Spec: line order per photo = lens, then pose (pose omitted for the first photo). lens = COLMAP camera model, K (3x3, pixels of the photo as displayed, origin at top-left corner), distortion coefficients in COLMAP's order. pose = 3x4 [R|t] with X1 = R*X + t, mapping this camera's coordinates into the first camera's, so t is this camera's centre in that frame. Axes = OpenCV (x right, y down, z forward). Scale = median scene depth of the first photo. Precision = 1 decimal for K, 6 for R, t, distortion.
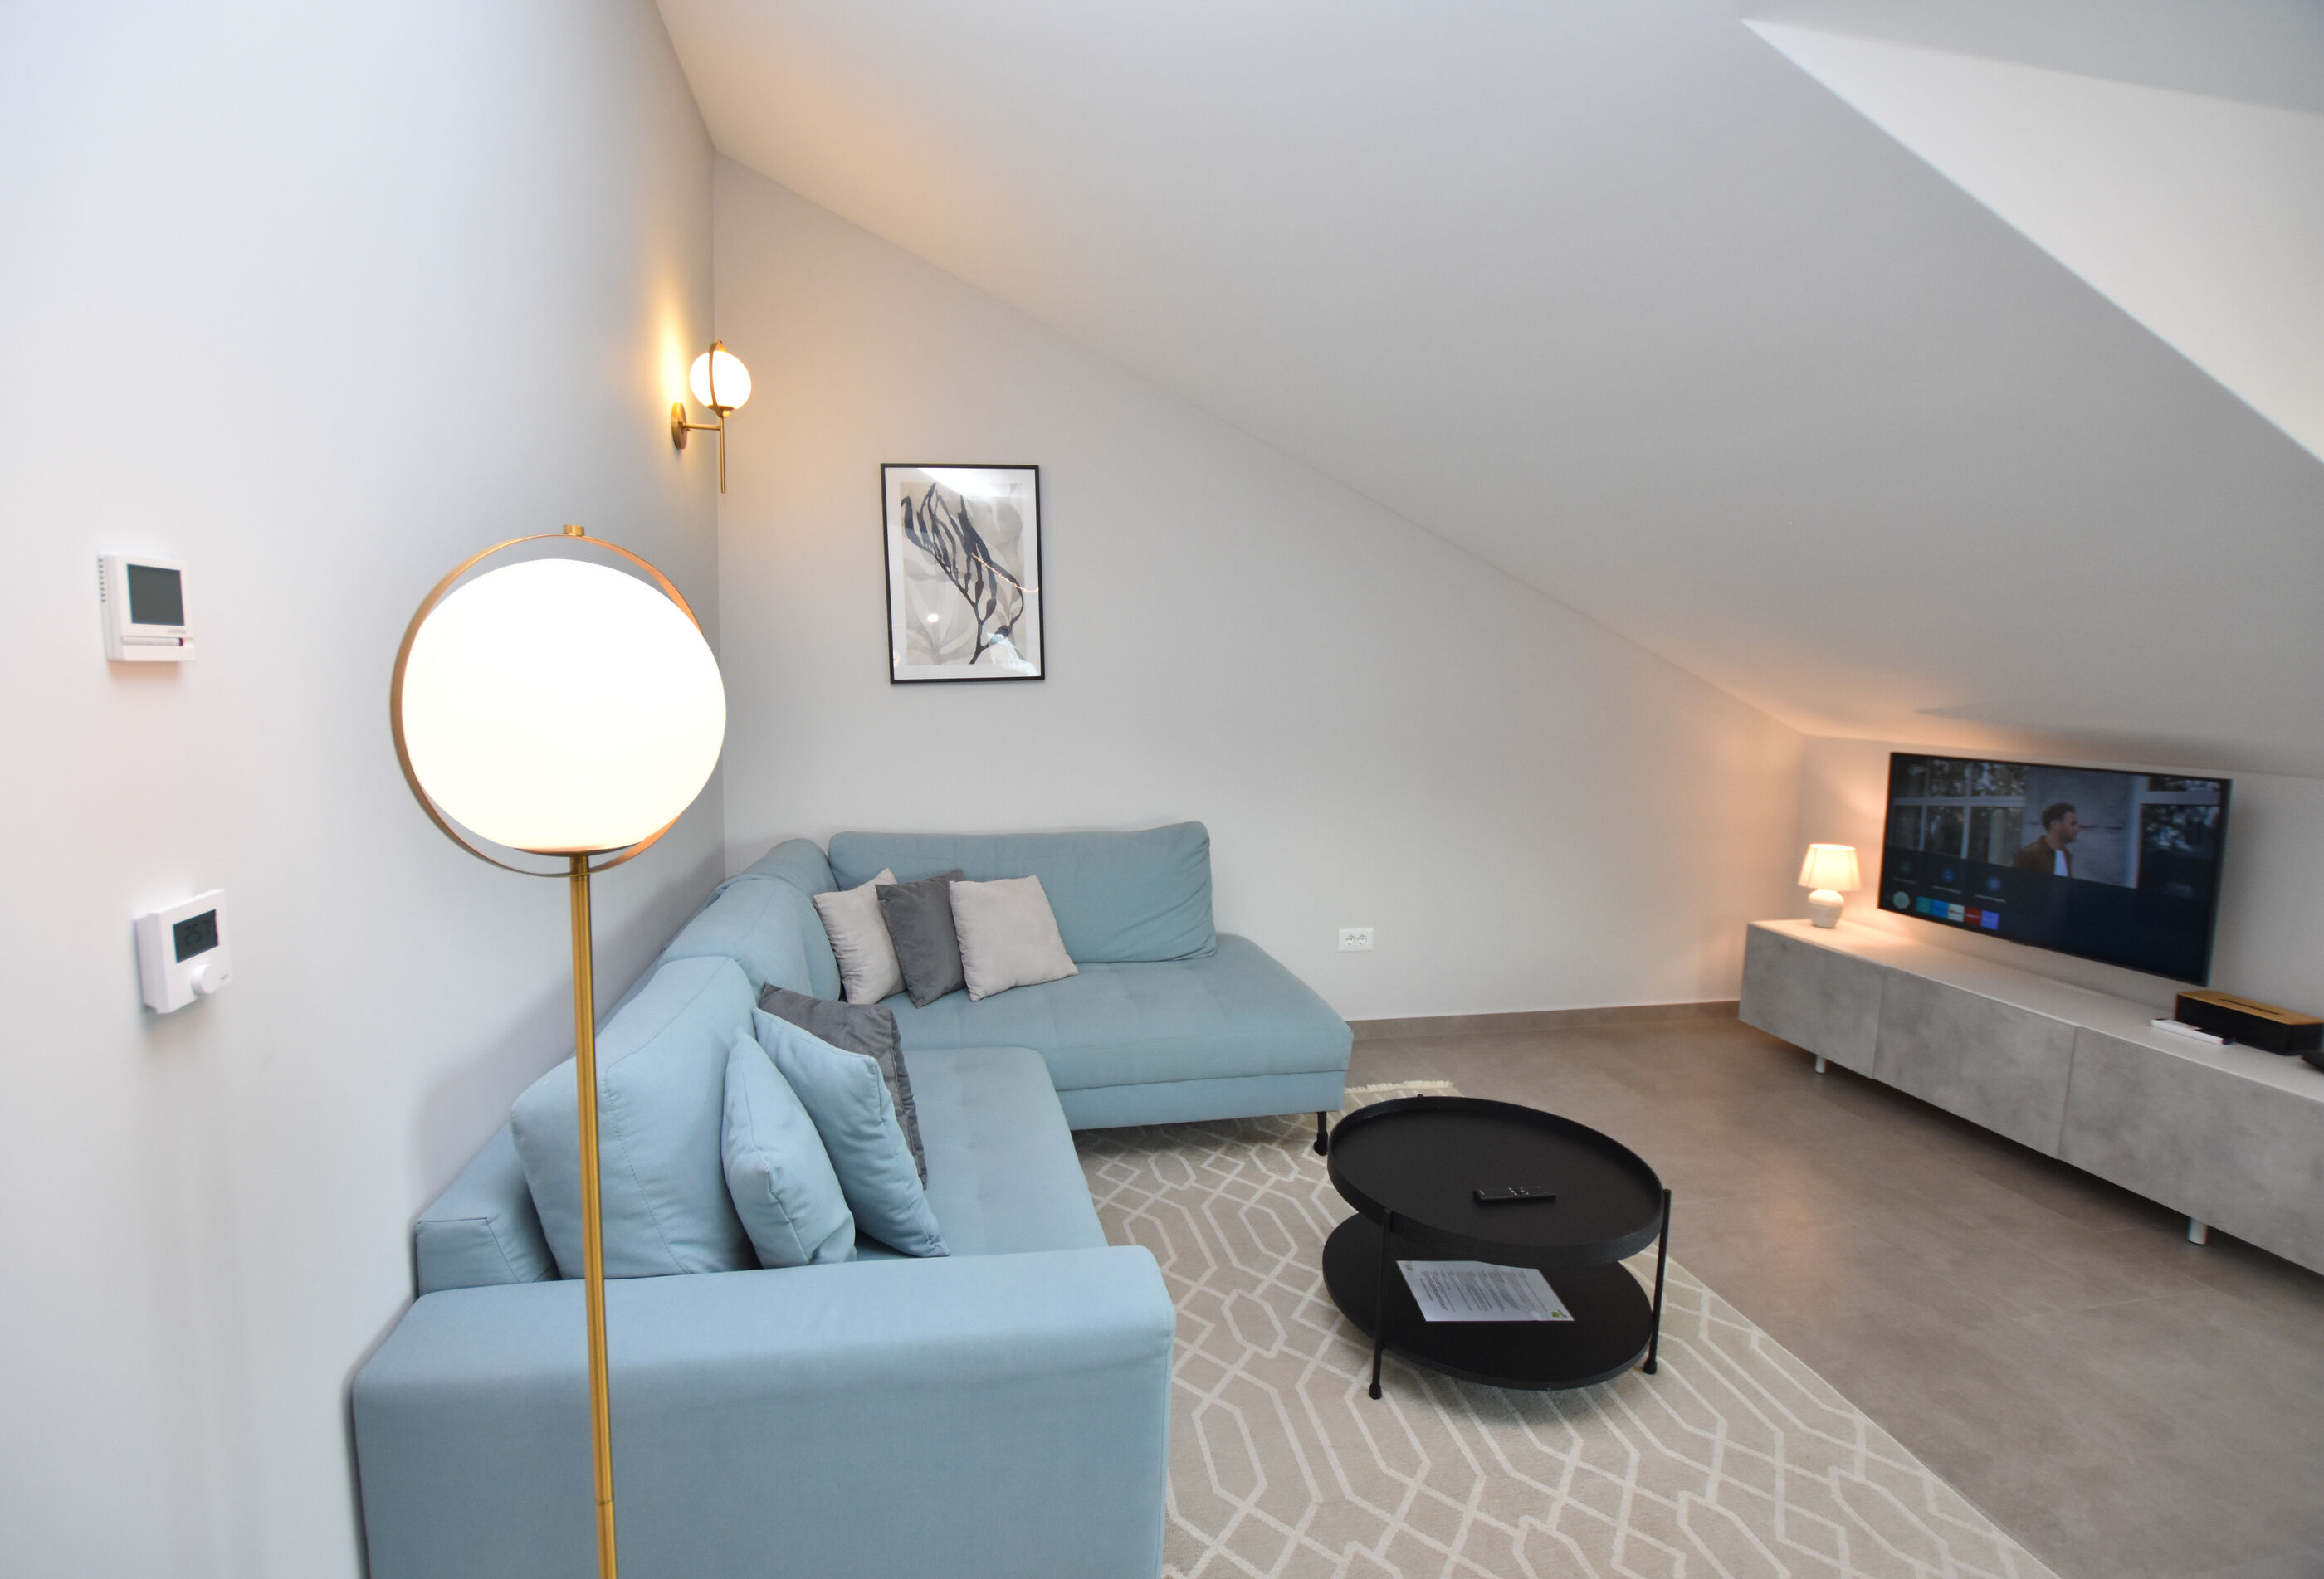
lens RADIAL K [[1042.7, 0, 1144.2], [0, 1042.7, 784.1], [0, 0, 1]] dist [-0.025924, -0.000107]
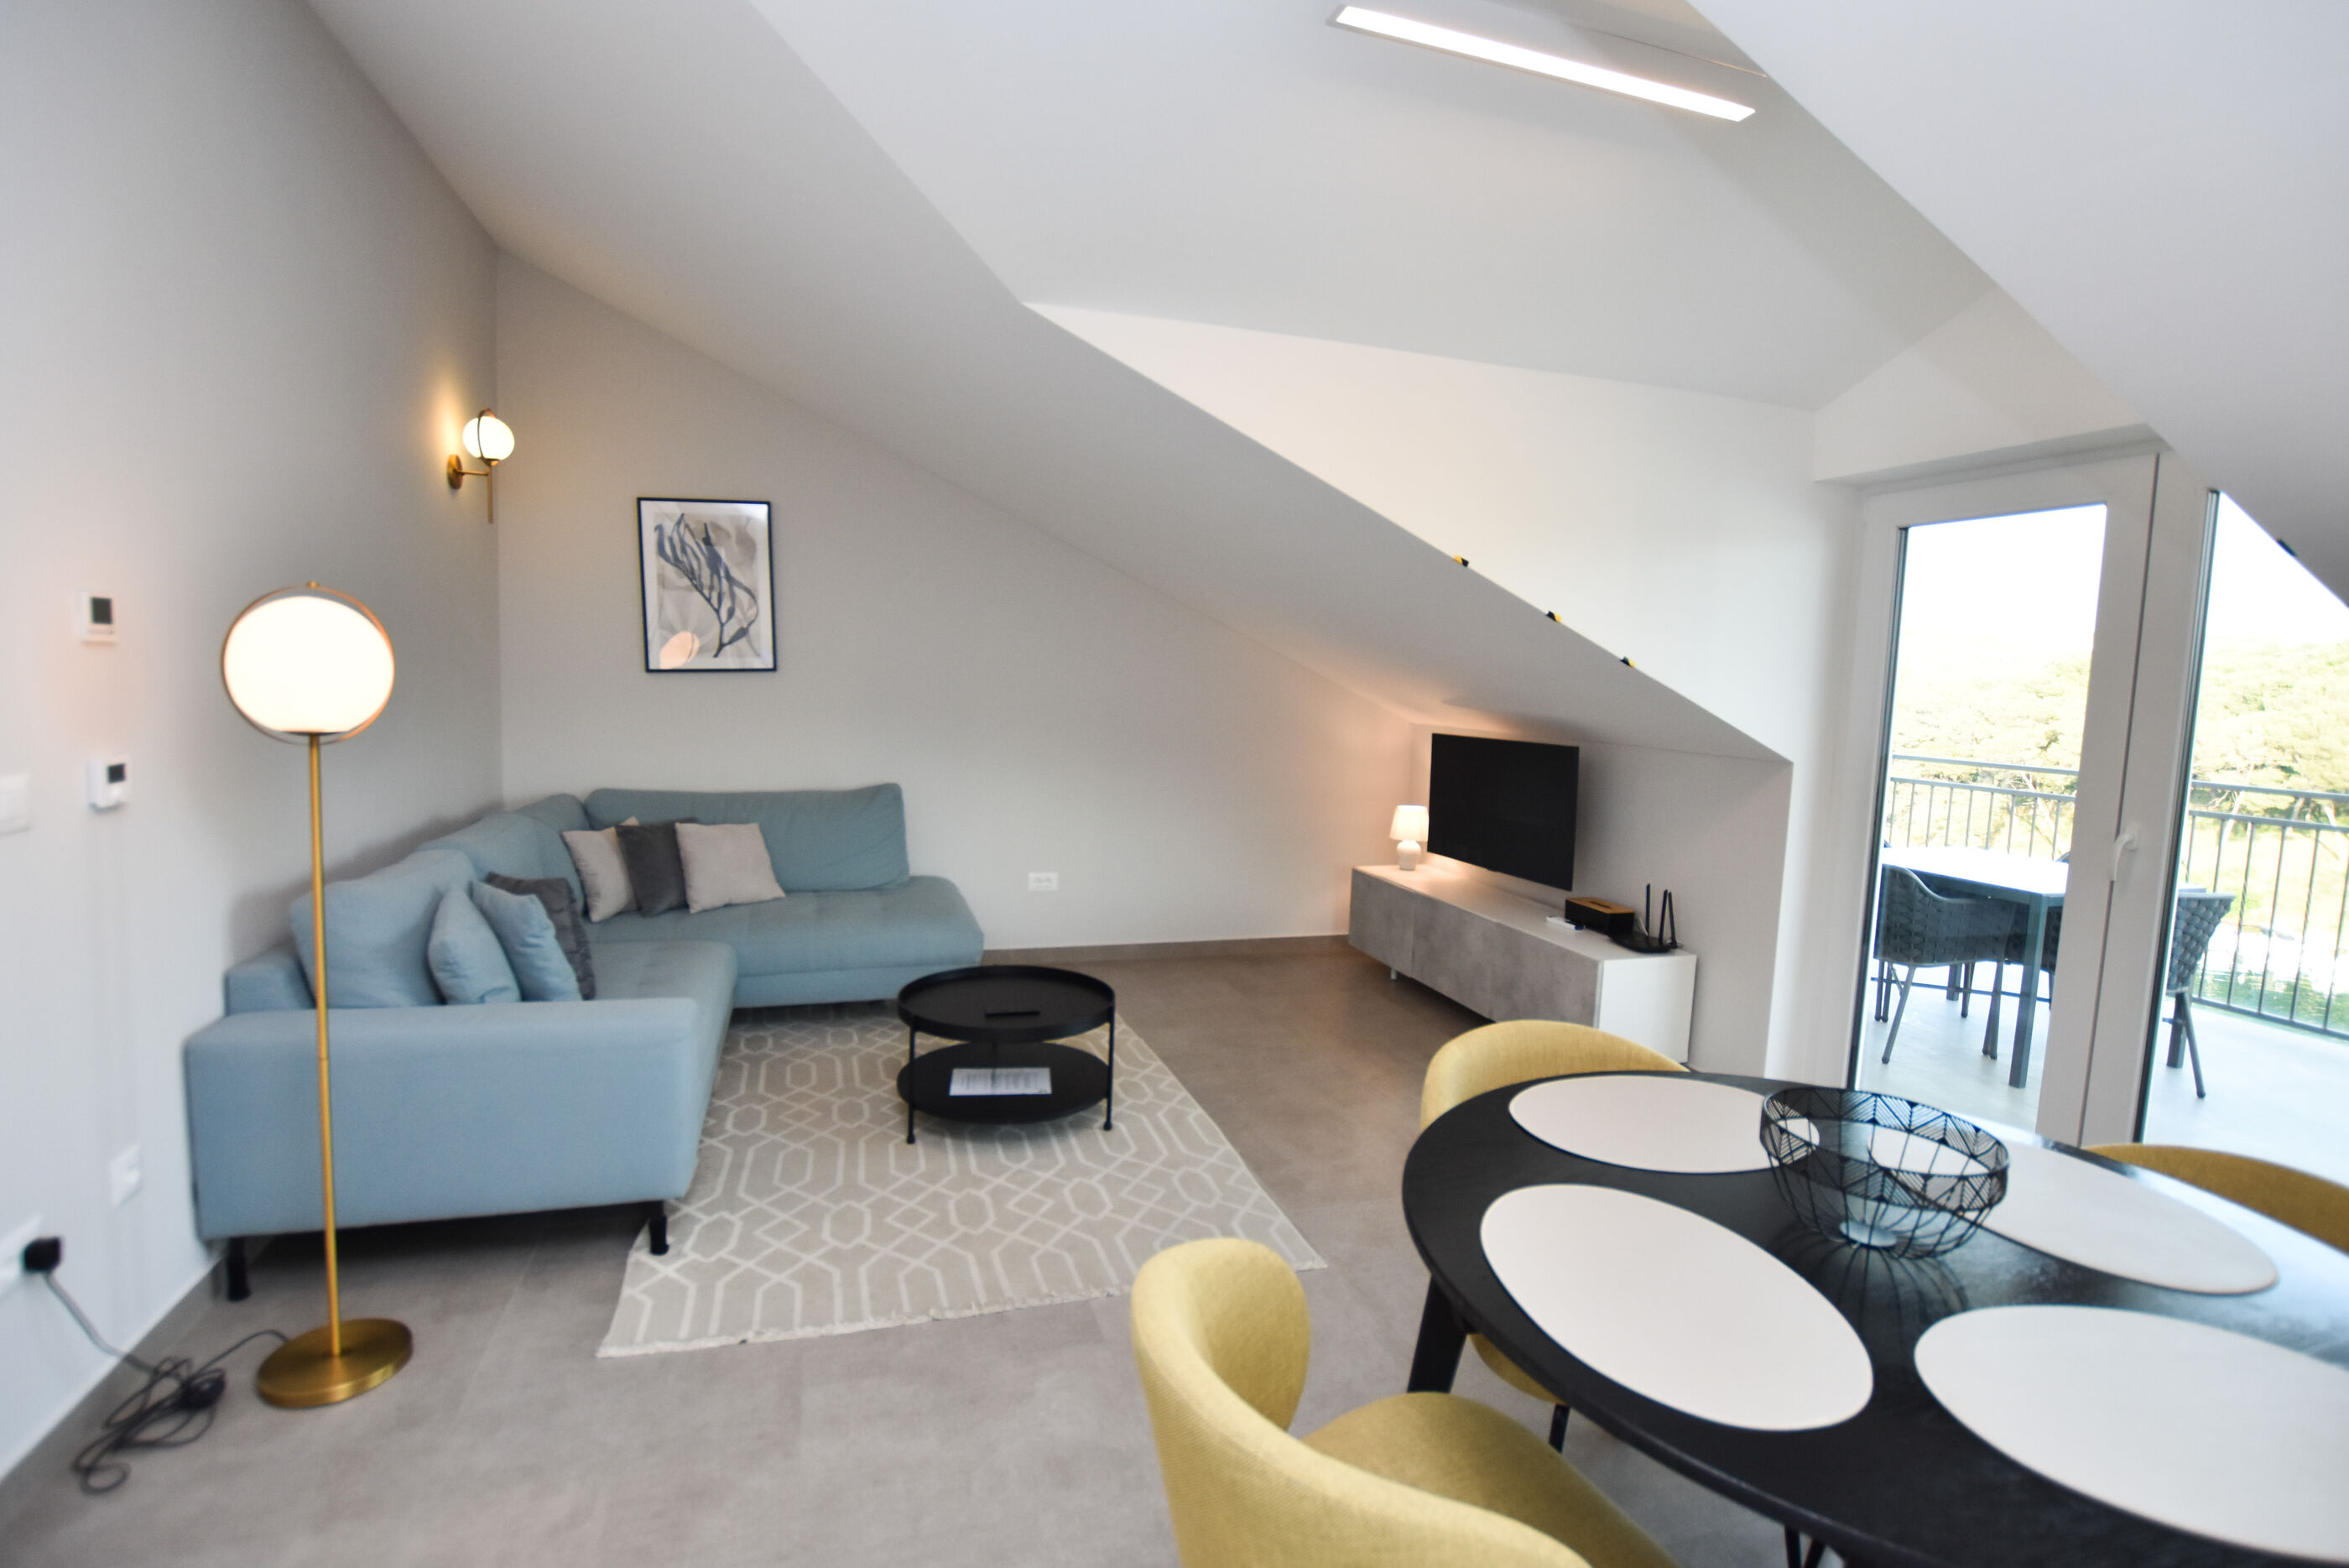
lens RADIAL K [[1069.2, 0, 1174.4], [0, 1069.2, 775.5], [0, 0, 1]] dist [-0.028346, 0.001261]
pose [[0.993408, 0.003199, 0.114587, 0.242732], [-0.001468, 0.999884, -0.015186, 0.045719], [-0.114622, 0.014918, 0.993297, -0.338556]]
